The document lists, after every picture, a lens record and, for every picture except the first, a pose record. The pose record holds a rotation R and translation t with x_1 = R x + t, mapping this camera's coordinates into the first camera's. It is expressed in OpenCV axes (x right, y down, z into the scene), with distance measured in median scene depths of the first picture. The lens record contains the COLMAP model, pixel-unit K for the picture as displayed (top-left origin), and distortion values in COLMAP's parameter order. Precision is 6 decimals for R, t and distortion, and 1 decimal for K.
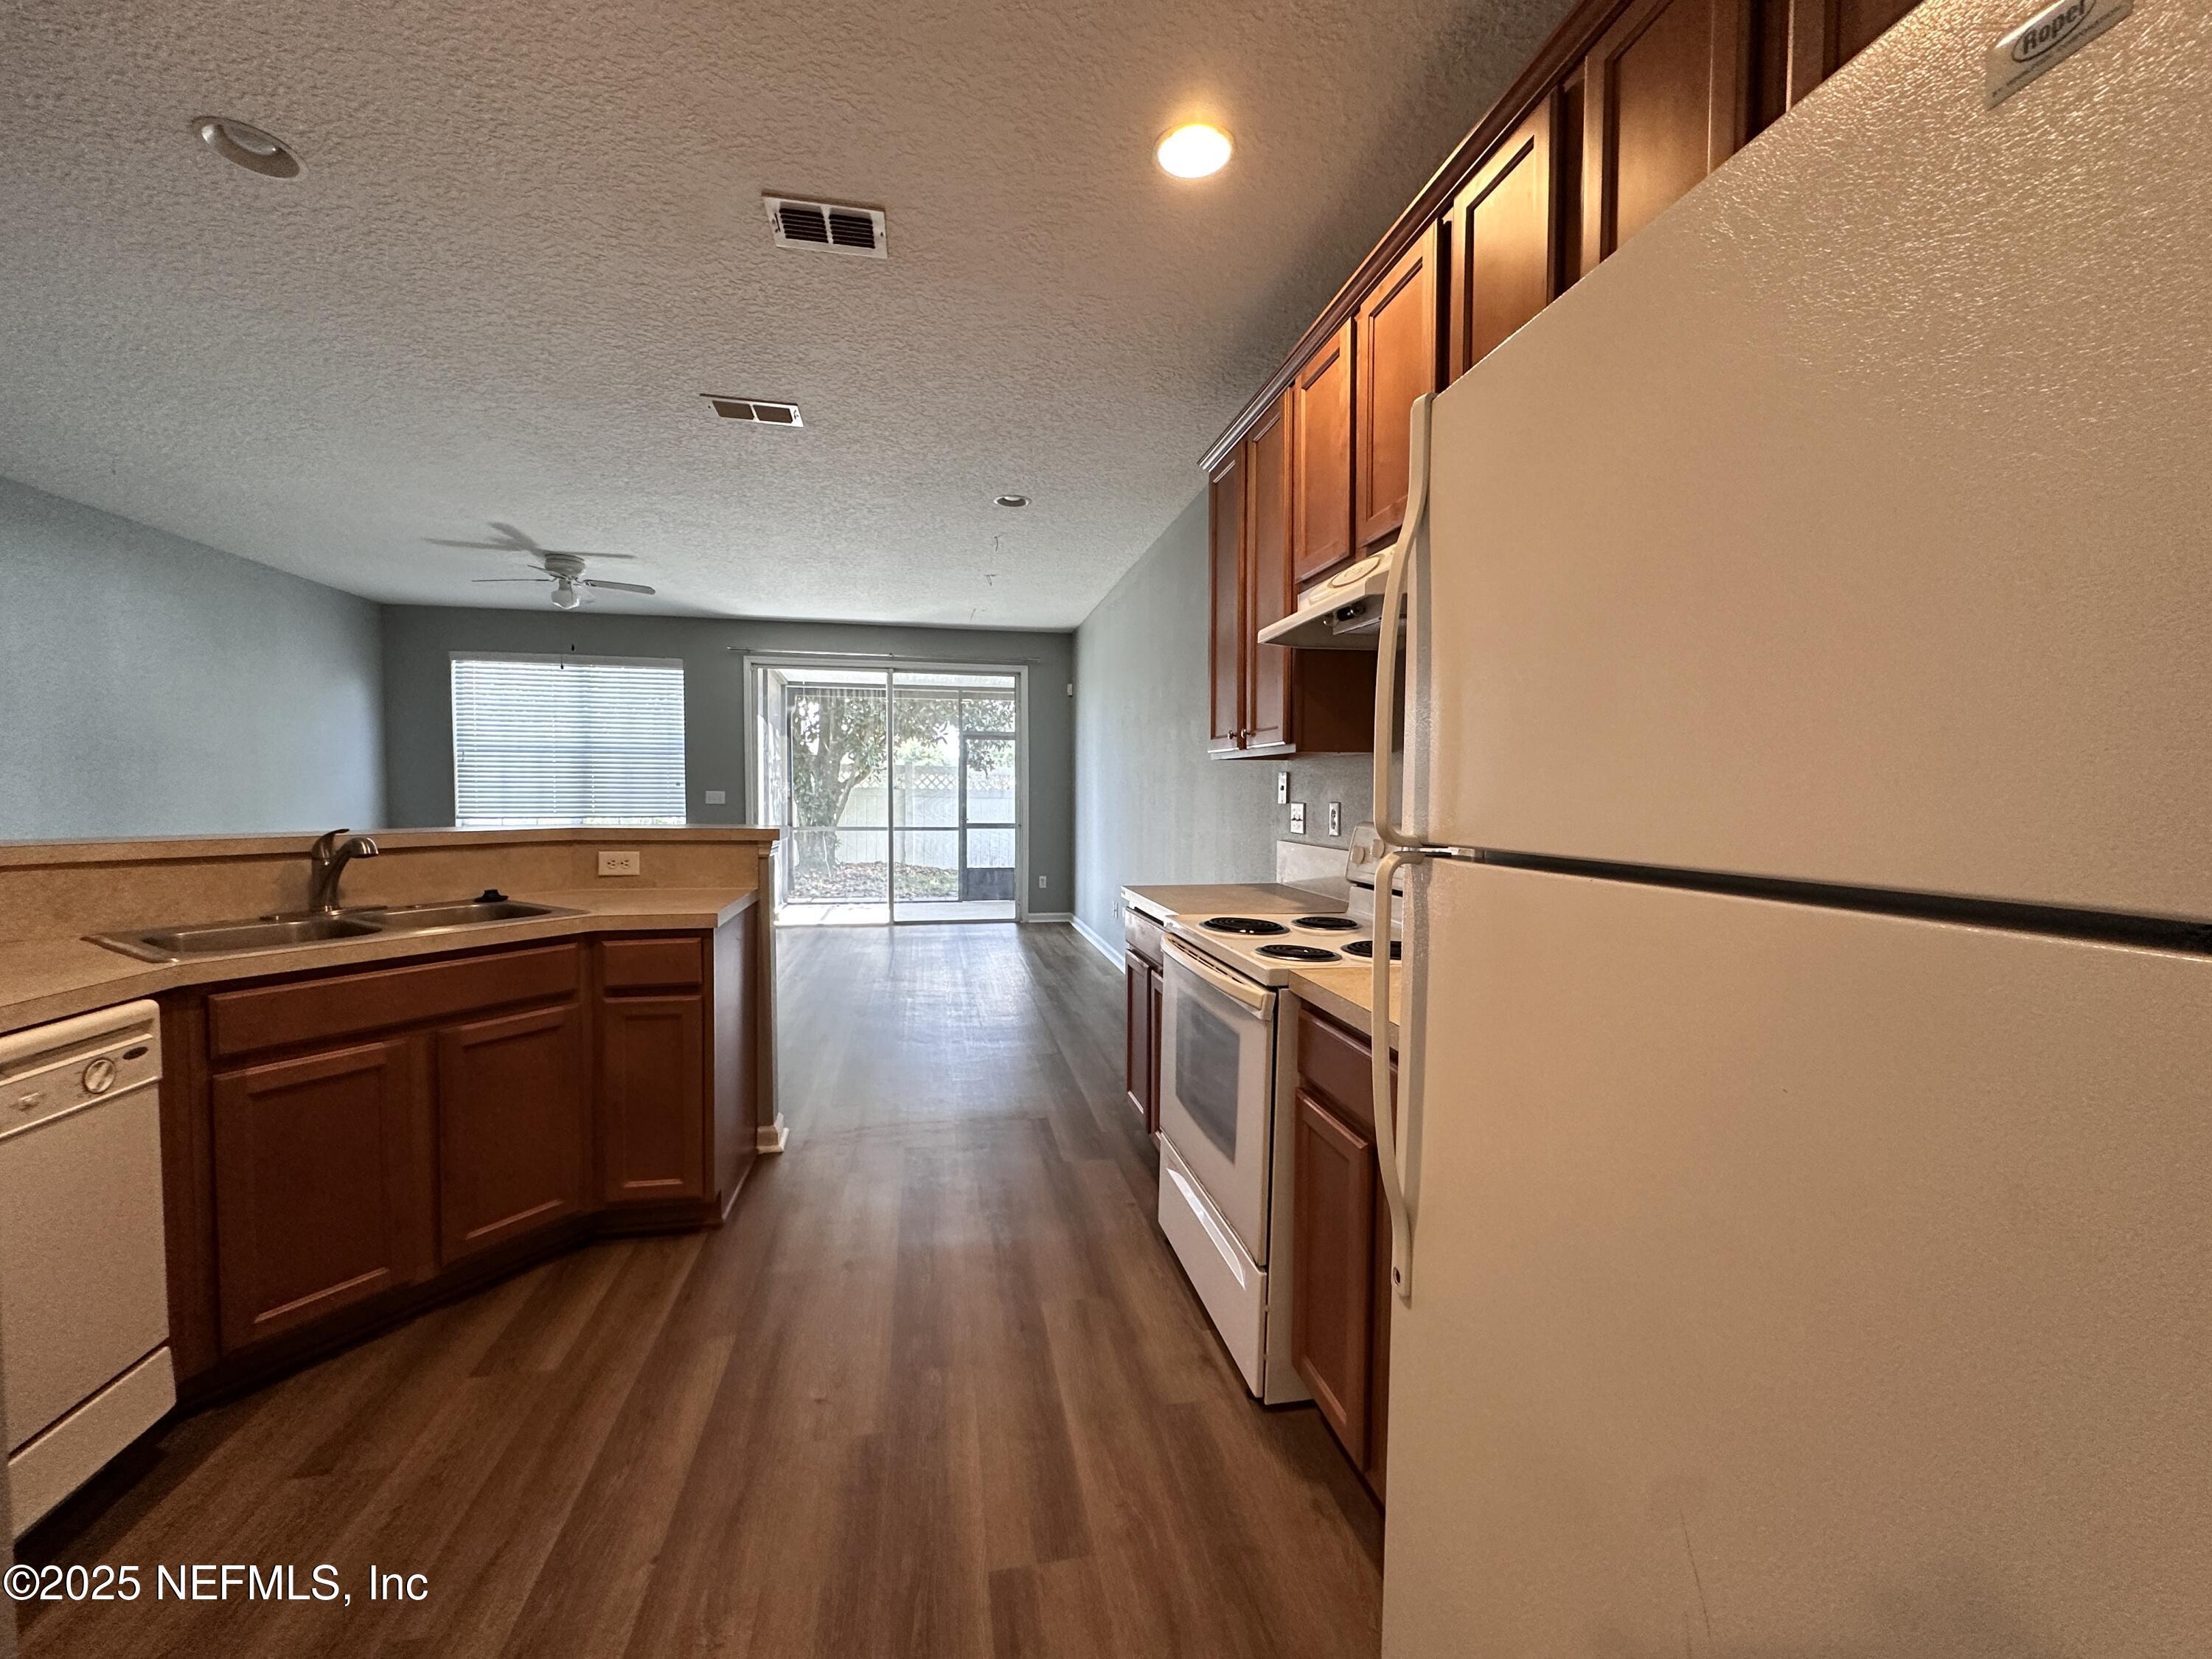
lens RADIAL K [[887.1, 0, 1101.6], [0, 887.1, 823.5], [0, 0, 1]] dist [-0.000717, 0.000013]
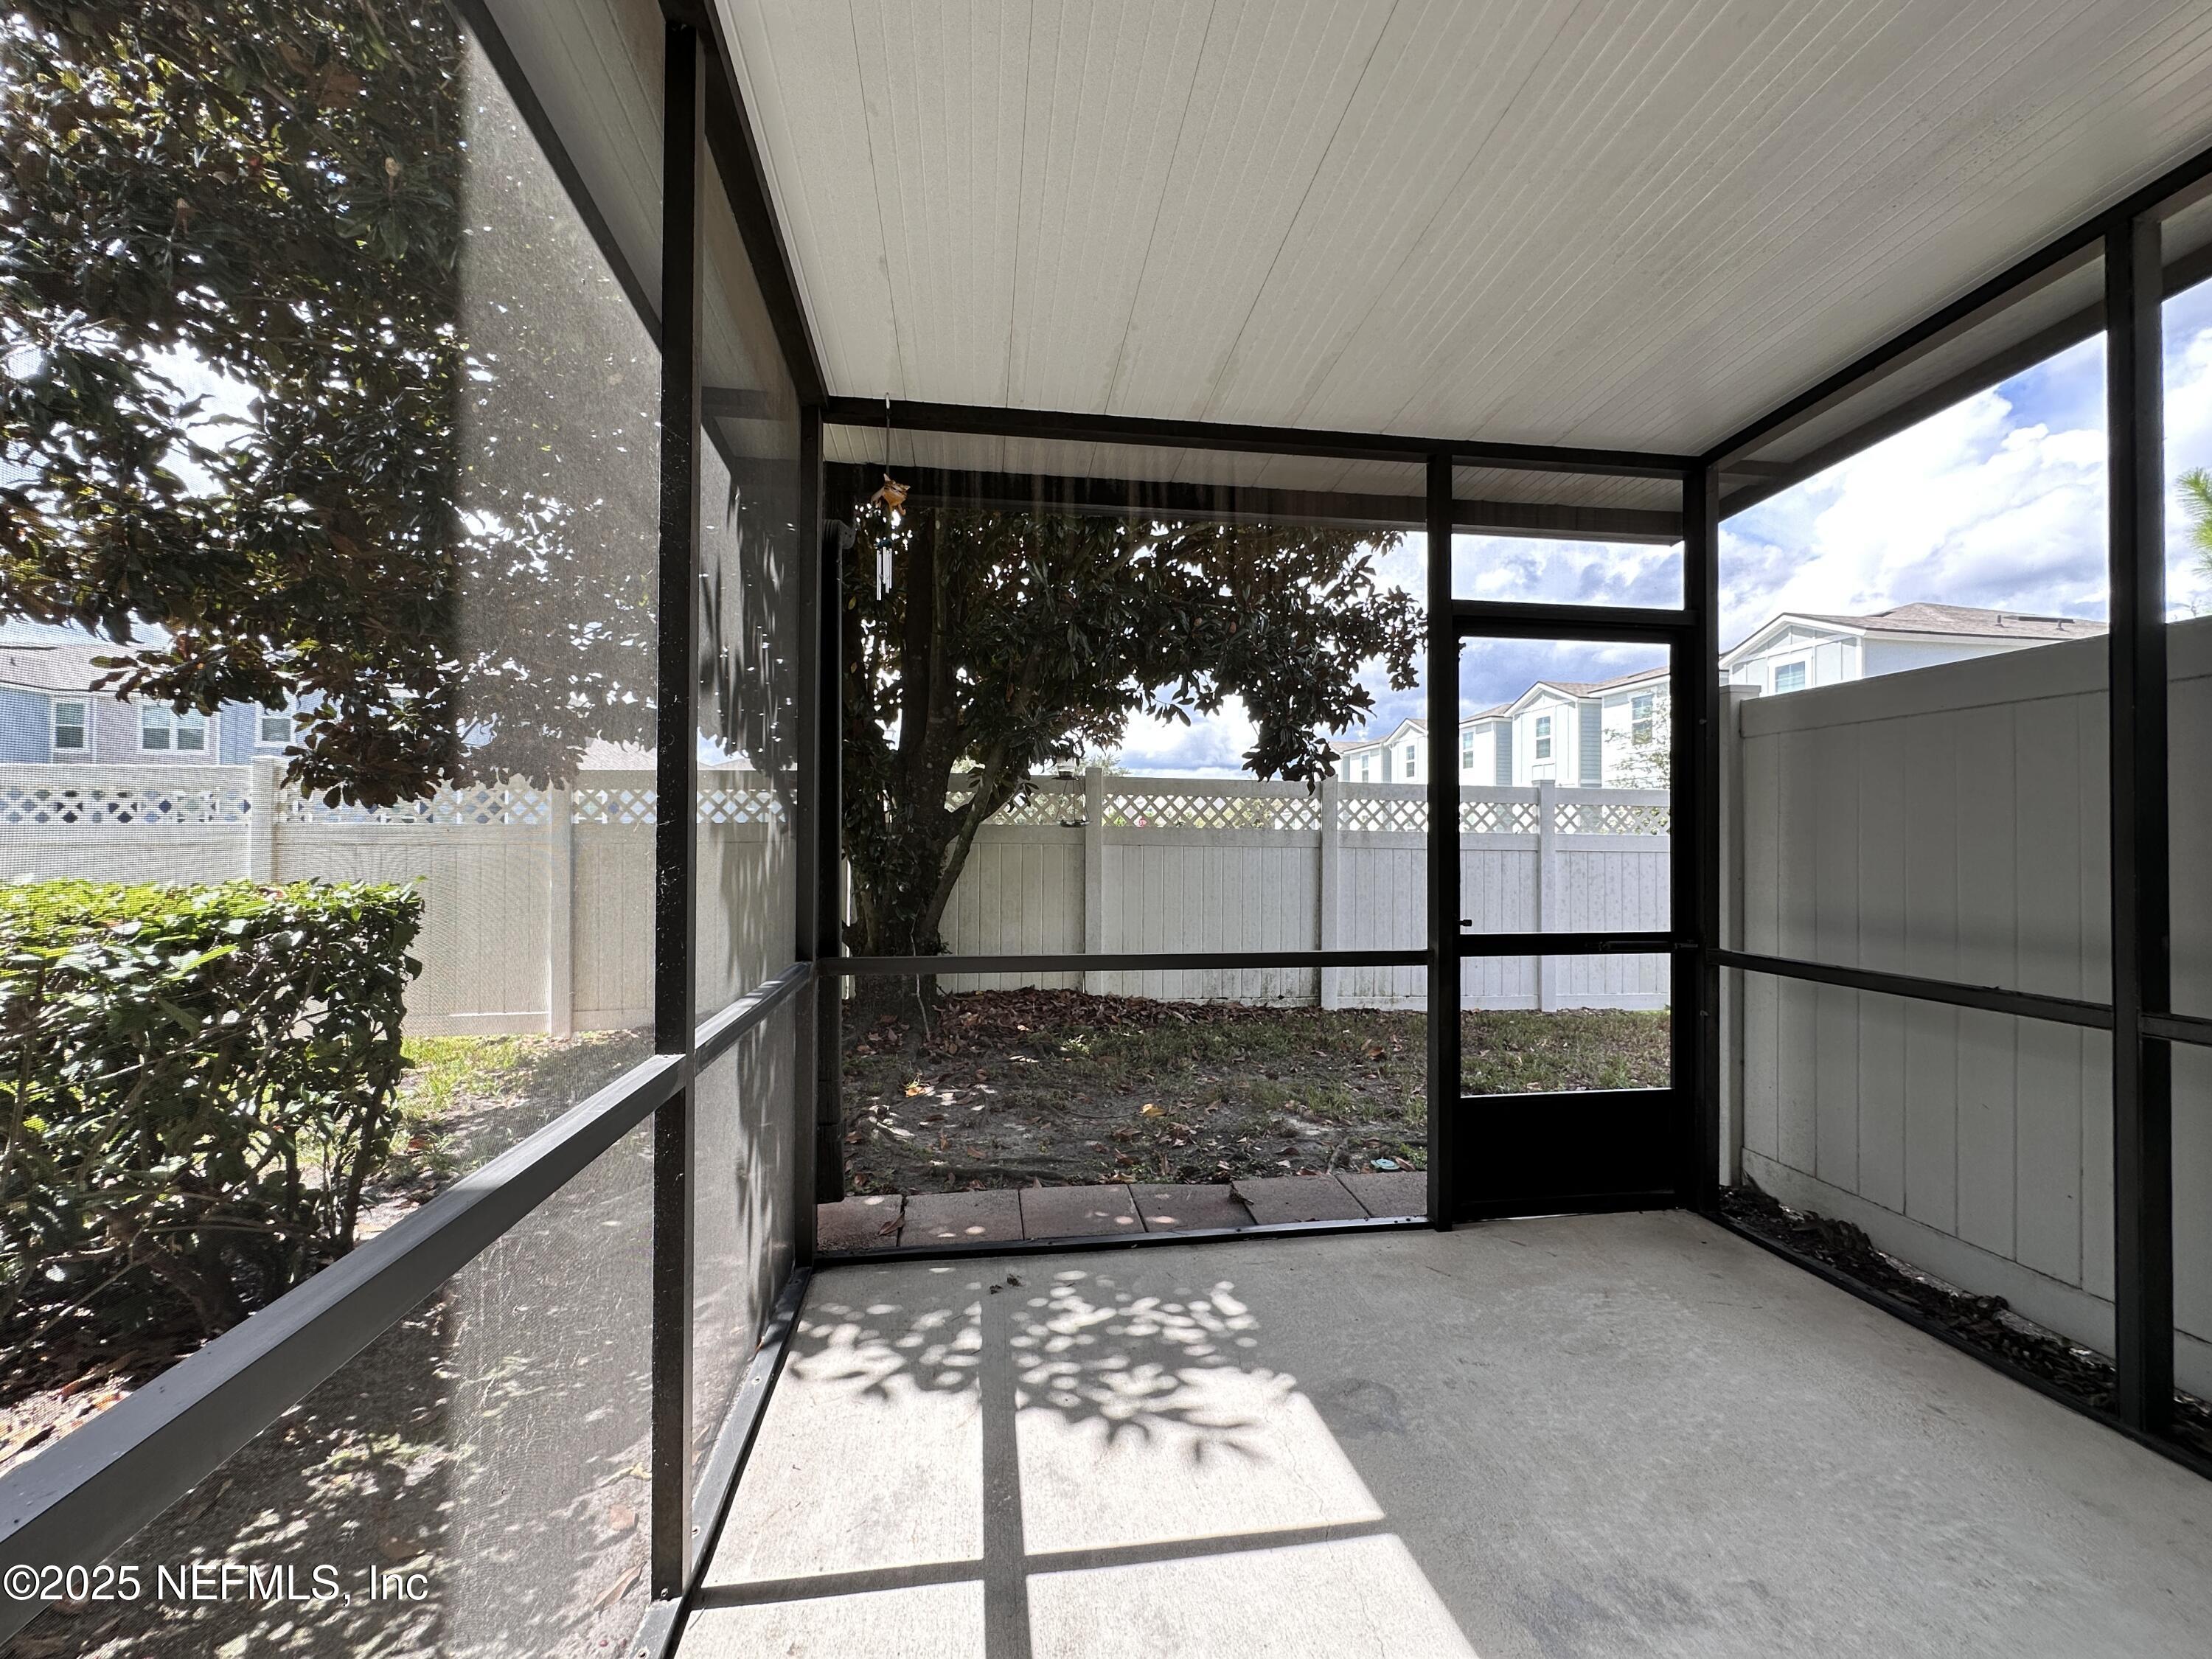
lens RADIAL K [[887.1, 0, 1102.1], [0, 887.1, 839.7], [0, 0, 1]] dist [-0.000717, 0.000013]
pose [[0.998461, -0.008097, -0.054857, -0.196759], [0.006069, 0.999295, -0.037040, -0.016504], [0.055119, 0.036650, 0.997807, 0.567701]]
